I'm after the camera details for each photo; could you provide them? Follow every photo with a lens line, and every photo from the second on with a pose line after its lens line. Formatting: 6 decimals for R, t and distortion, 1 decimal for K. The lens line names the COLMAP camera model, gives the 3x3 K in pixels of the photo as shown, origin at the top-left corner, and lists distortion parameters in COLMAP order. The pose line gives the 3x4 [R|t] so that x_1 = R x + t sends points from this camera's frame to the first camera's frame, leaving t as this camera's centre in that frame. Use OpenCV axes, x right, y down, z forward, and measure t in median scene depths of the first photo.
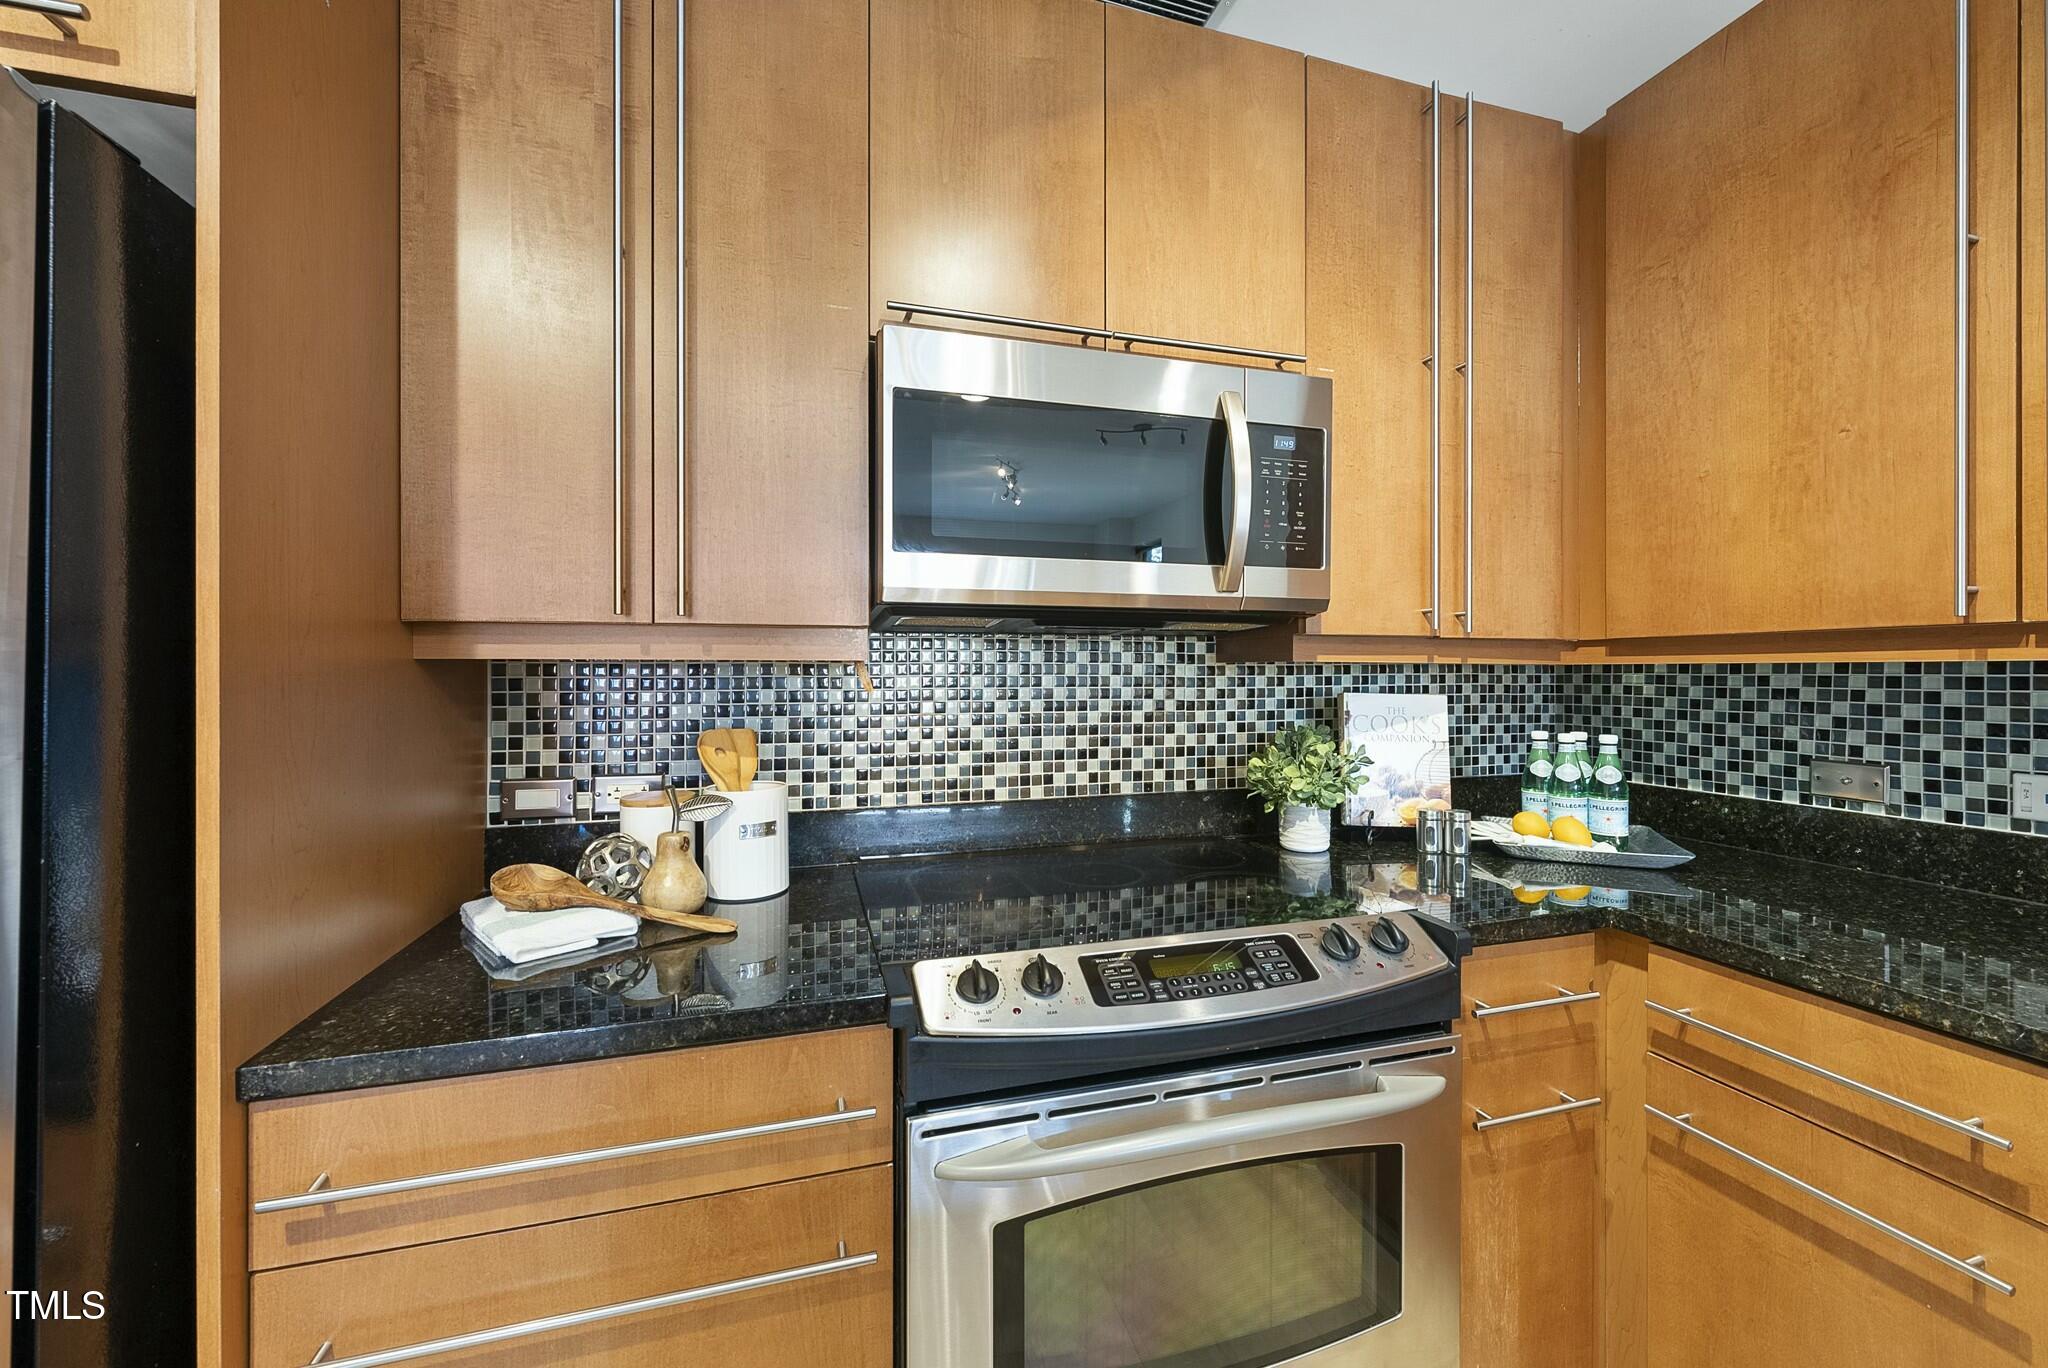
lens RADIAL K [[783.1, 0, 1077.2], [0, 783.1, 676.1], [0, 0, 1]] dist [-0.002317, -0.000390]
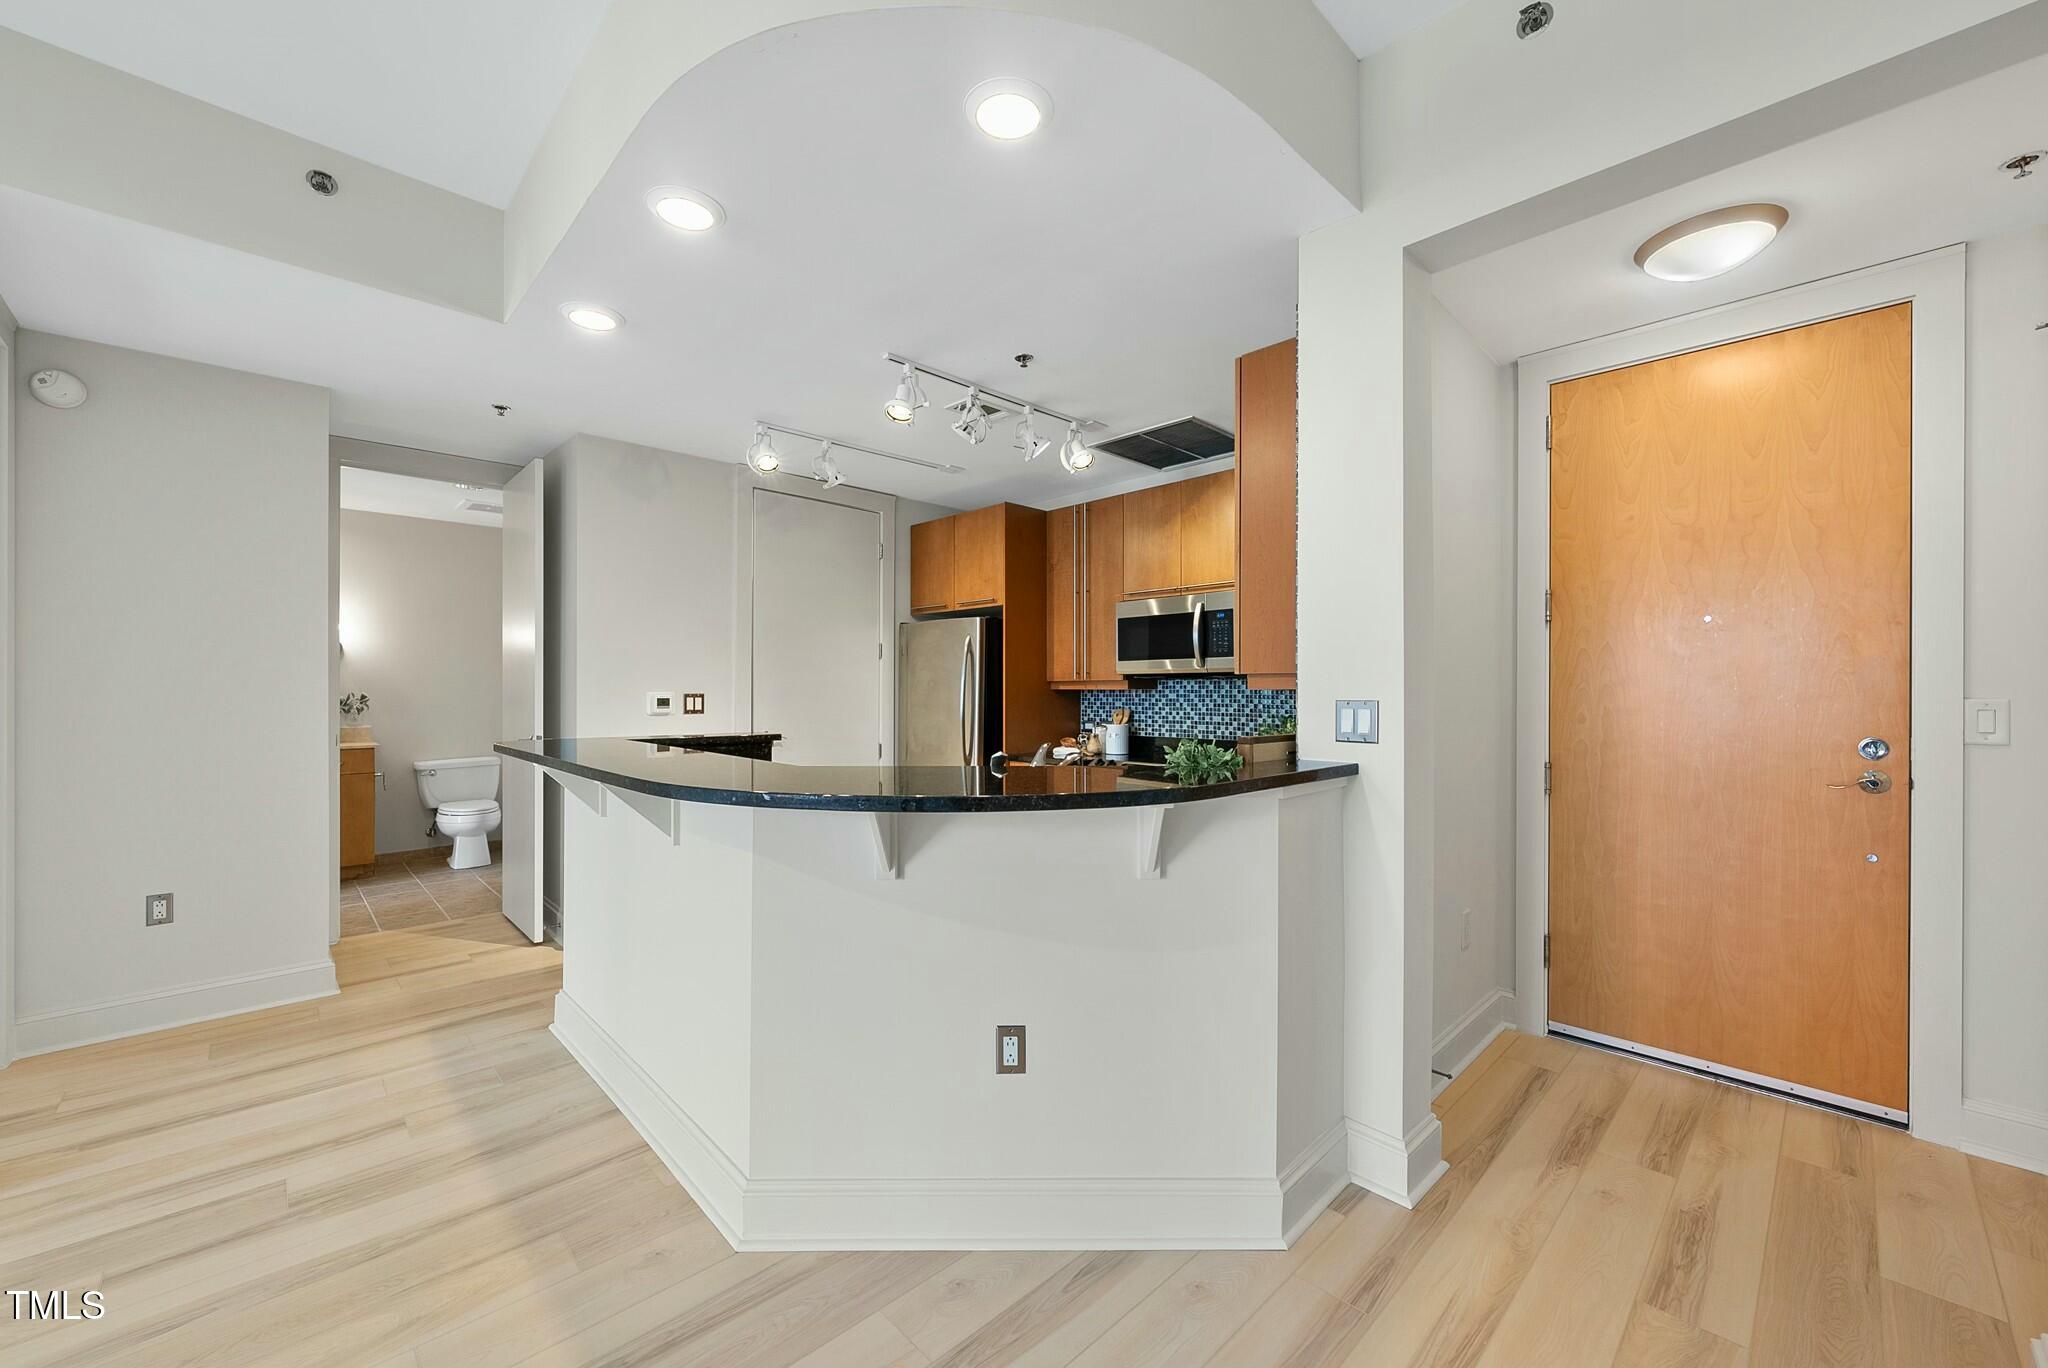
lens RADIAL K [[799.0, 0, 1035.4], [0, 799.0, 688.5], [0, 0, 1]] dist [0.002189, -0.000186]
pose [[0.453400, -0.000385, -0.891307, 2.156417], [-0.003002, 0.999994, -0.001959, -0.012028], [0.891302, 0.003564, 0.453396, -0.807190]]
